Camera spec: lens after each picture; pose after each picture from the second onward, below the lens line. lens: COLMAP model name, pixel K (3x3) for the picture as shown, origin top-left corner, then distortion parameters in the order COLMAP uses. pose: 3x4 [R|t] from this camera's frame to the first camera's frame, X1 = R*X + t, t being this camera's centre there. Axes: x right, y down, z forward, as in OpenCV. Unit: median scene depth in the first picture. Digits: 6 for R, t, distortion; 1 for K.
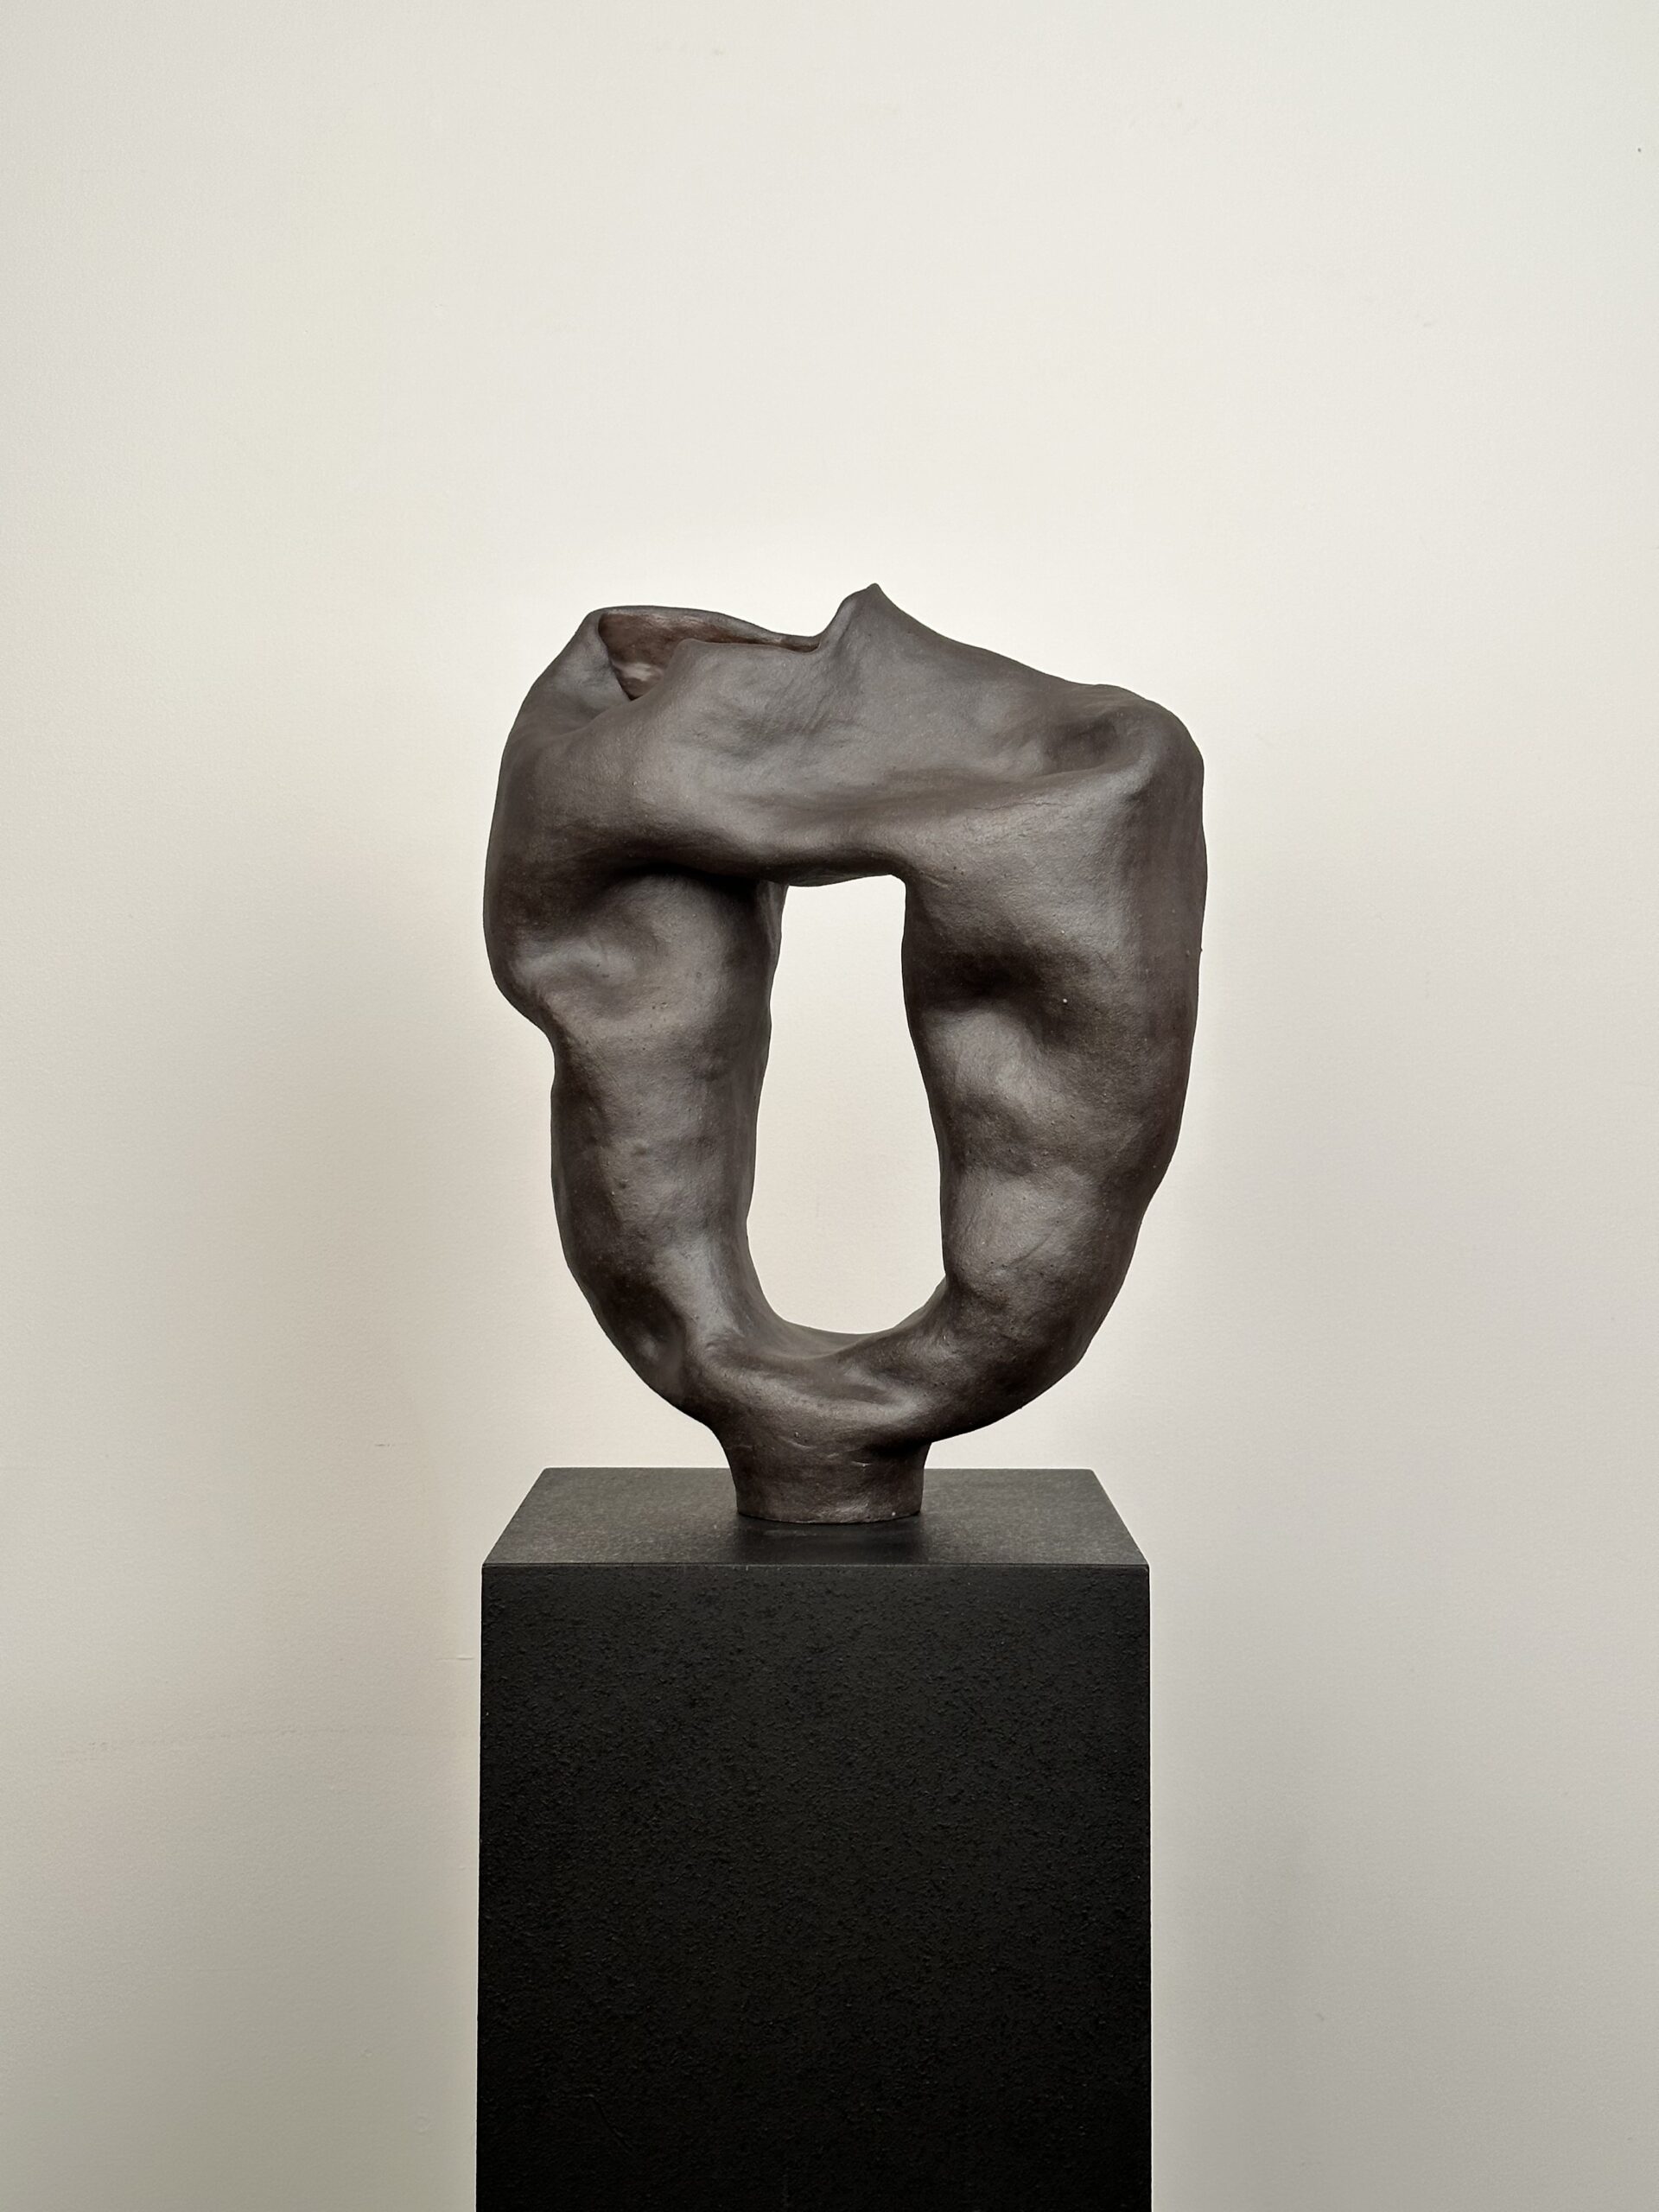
lens RADIAL K [[3026.1, 0, 829.5], [0, 3026.1, 1047.7], [0, 0, 1]] dist [0.077792, 0.000000]
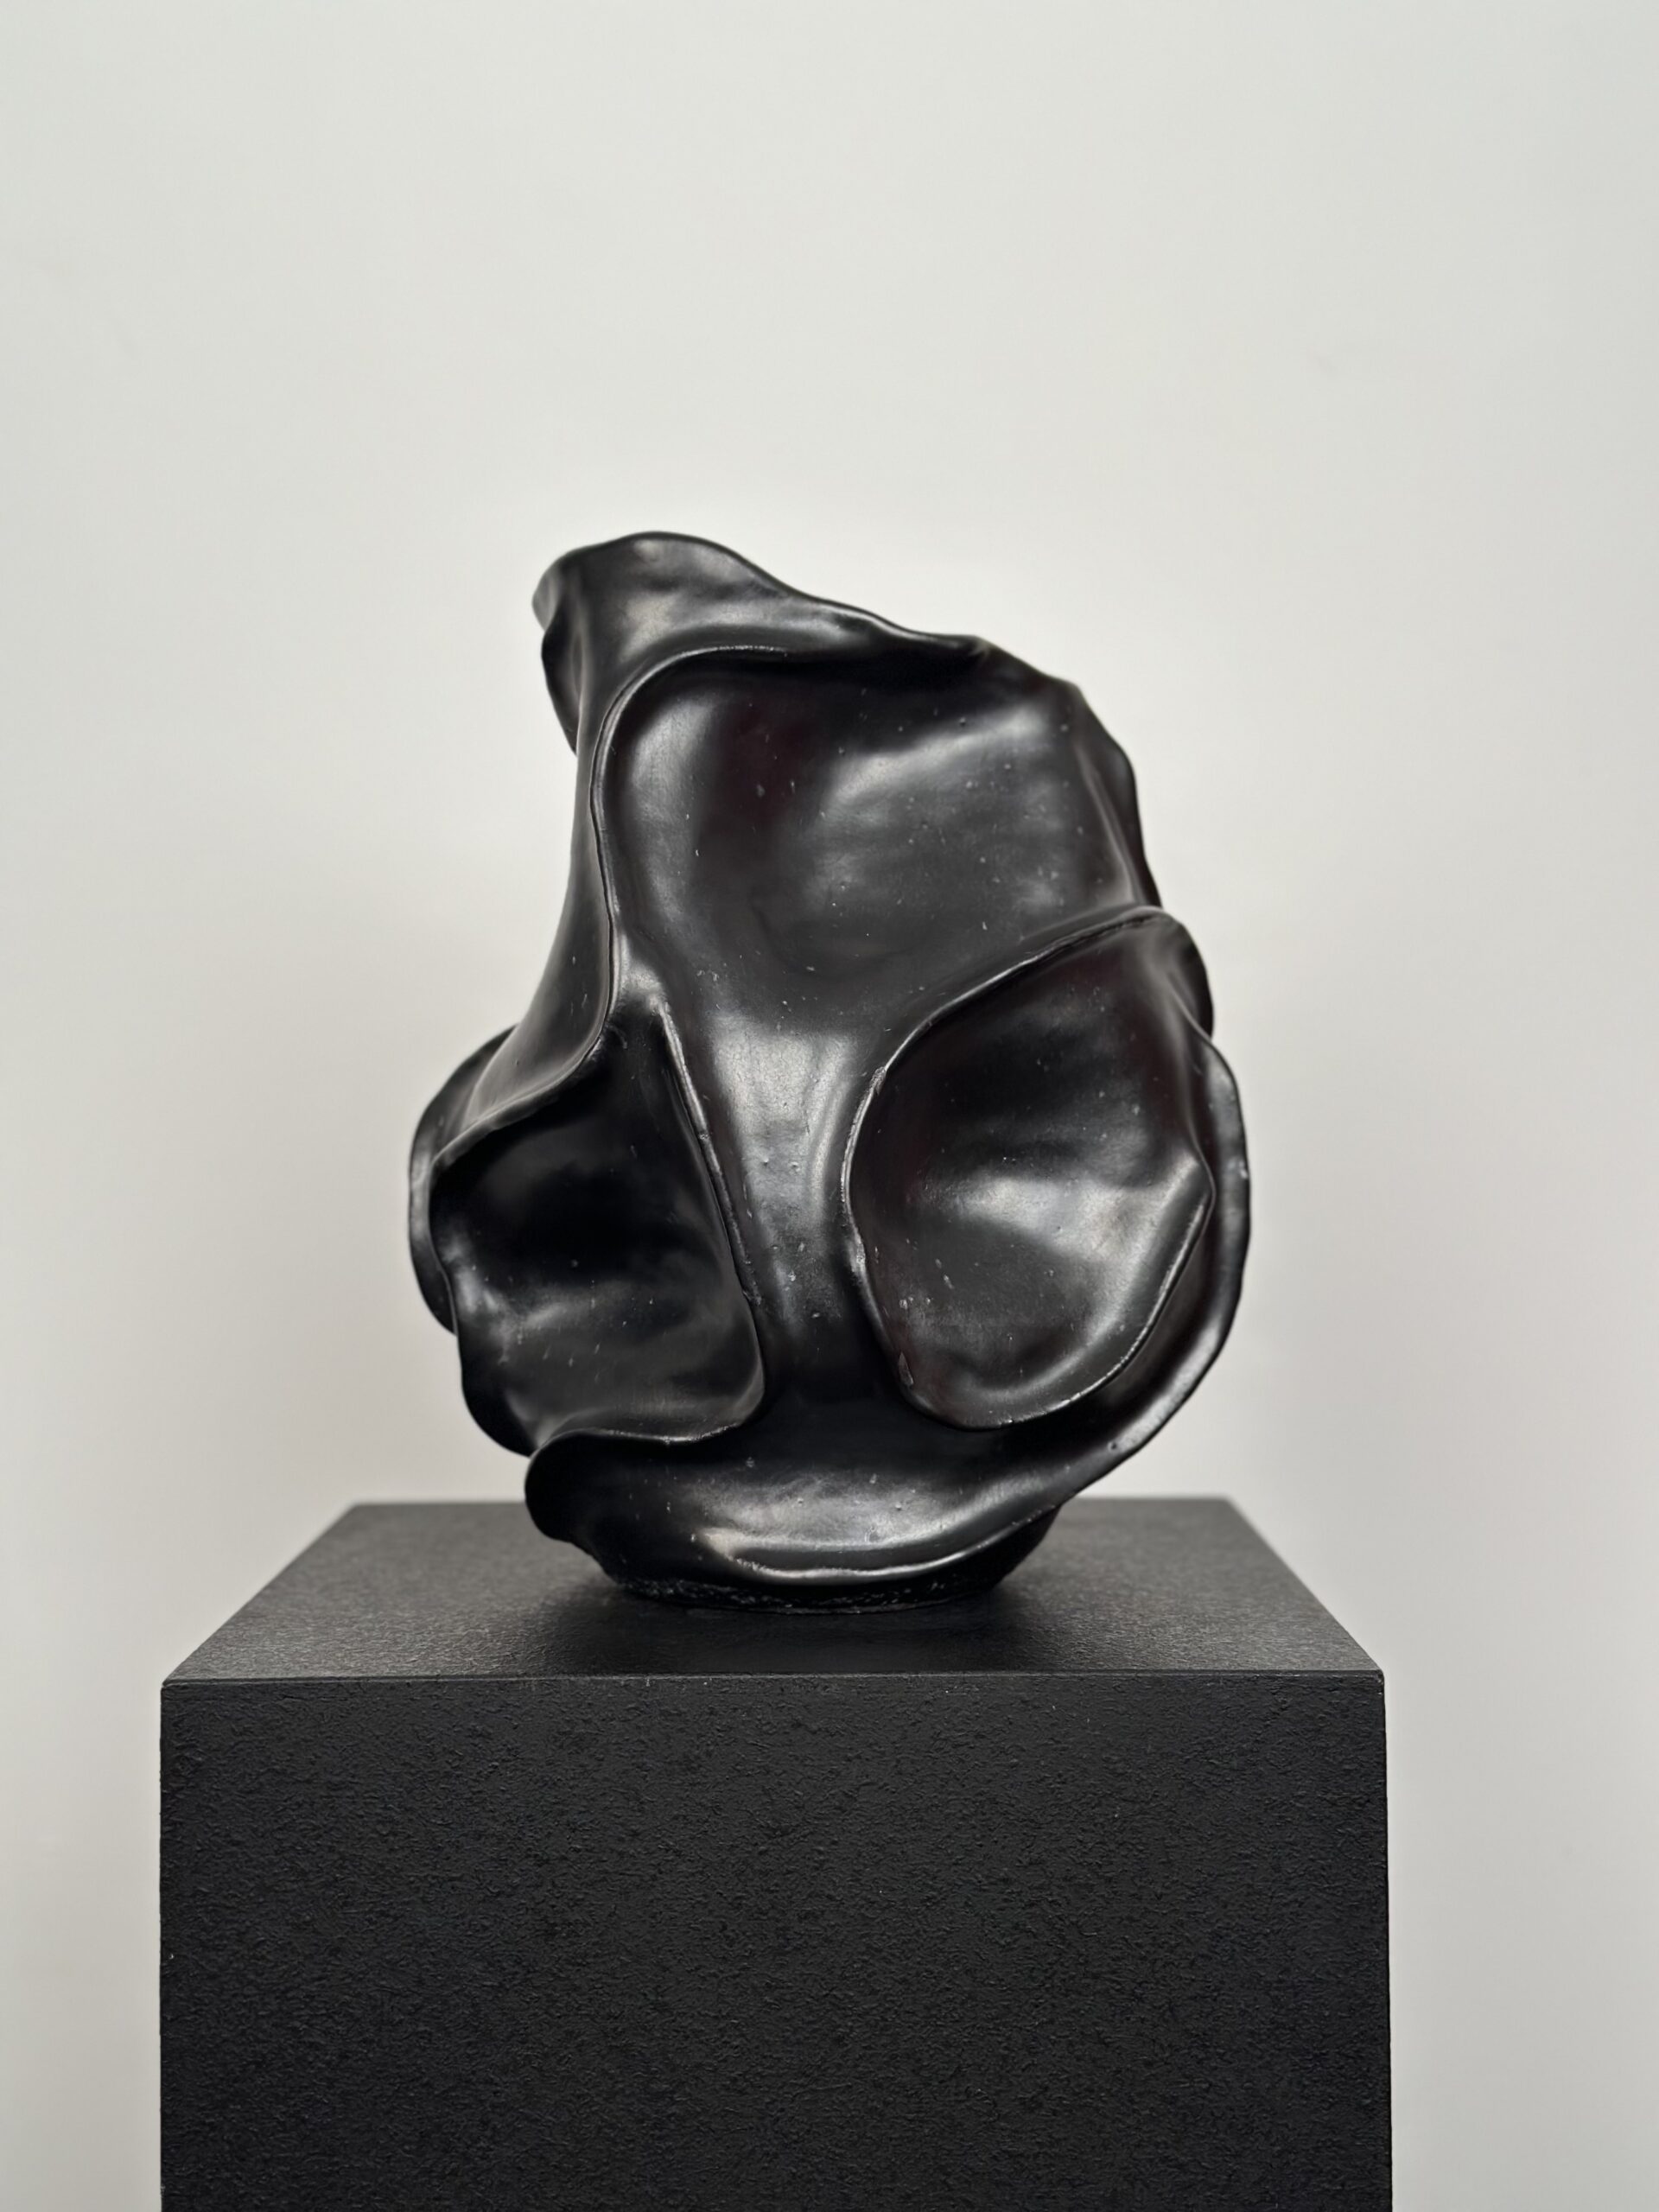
lens RADIAL K [[3026.1, 0, 826.7], [0, 3026.1, 1110.3], [0, 0, 1]] dist [0.077792, 0.000000]
pose [[0.999948, -0.009956, -0.002374, 0.007410], [0.009981, 0.999895, 0.010504, 0.062997], [0.002270, -0.010527, 0.999942, 0.454504]]
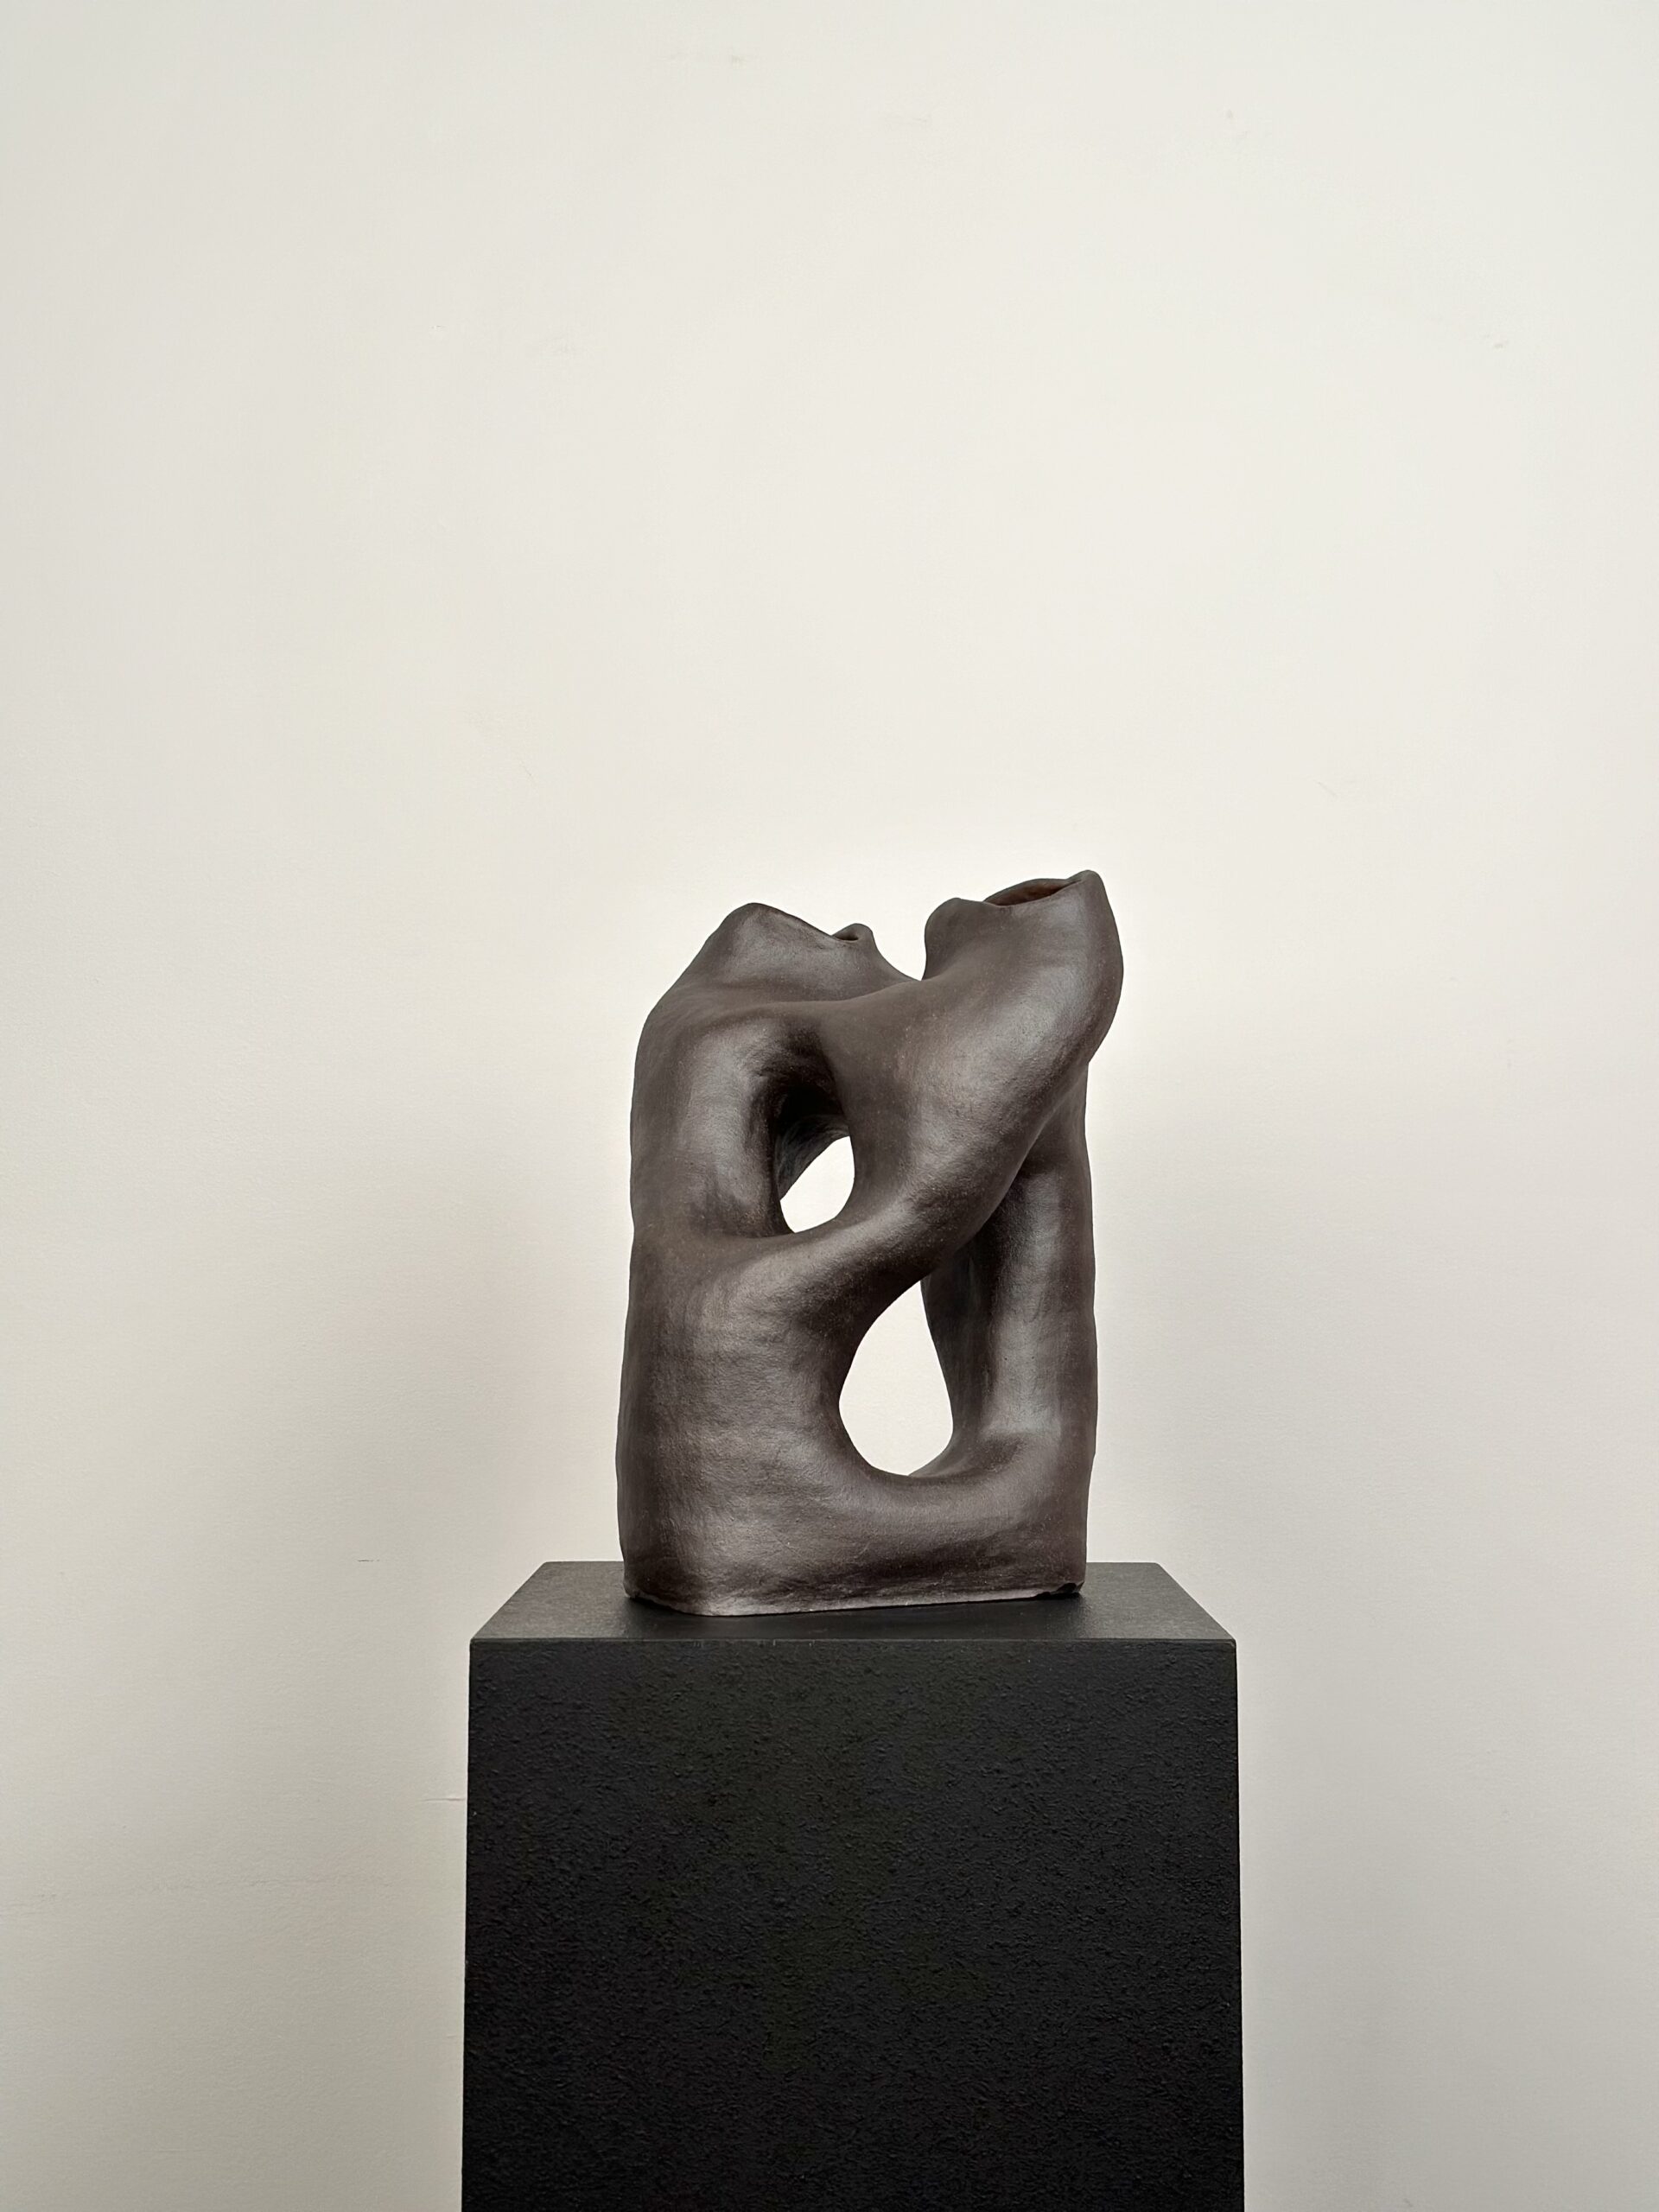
lens RADIAL K [[3026.1, 0, 830.5], [0, 3026.1, 1089.8], [0, 0, 1]] dist [0.077792, 0.000000]
pose [[0.999995, -0.002080, -0.002462, -0.008551], [0.001924, 0.998091, -0.061729, 0.066675], [0.002586, 0.061724, 0.998090, 0.120297]]
